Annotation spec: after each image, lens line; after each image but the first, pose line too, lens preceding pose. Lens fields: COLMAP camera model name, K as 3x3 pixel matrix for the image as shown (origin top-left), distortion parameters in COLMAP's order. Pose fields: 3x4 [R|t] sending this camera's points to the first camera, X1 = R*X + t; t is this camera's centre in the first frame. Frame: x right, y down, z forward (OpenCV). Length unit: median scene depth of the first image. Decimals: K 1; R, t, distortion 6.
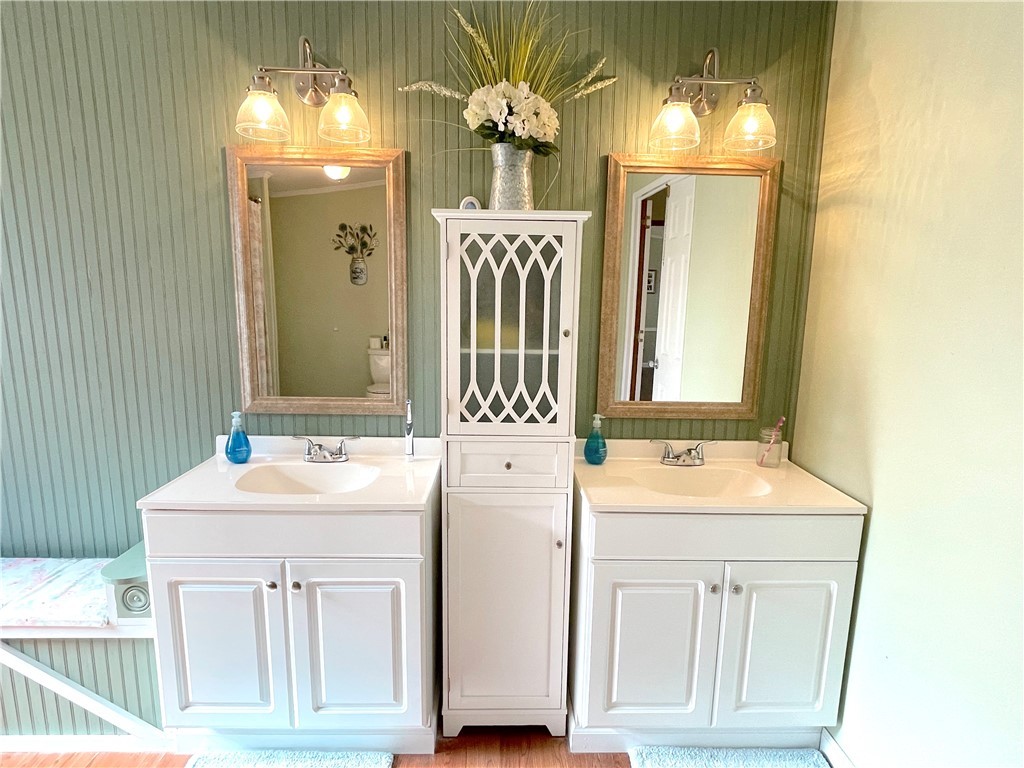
lens RADIAL K [[581.0, 0, 507.1], [0, 581.0, 389.3], [0, 0, 1]] dist [0.003850, -0.007870]
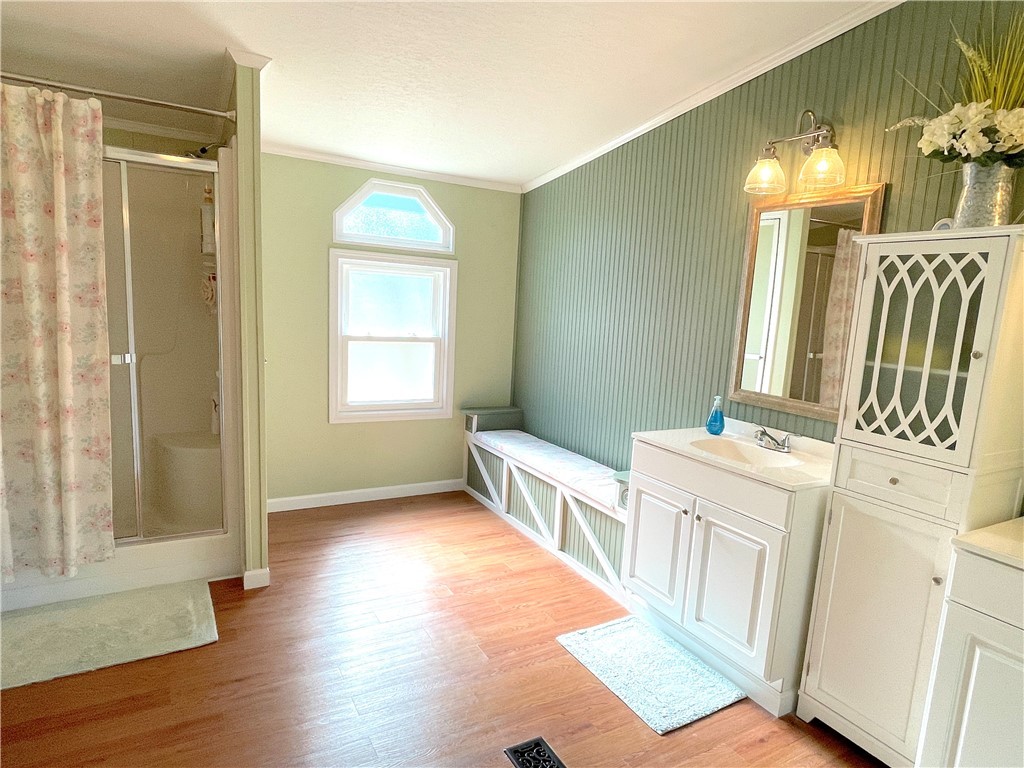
lens RADIAL K [[583.0, 0, 512.2], [0, 583.0, 384.5], [0, 0, 1]] dist [0.001147, 0.003230]
pose [[0.481667, 0.137278, -0.865535, 0.542312], [-0.198709, 0.979039, 0.044700, 0.054406], [0.853529, 0.150459, 0.498850, -0.097347]]
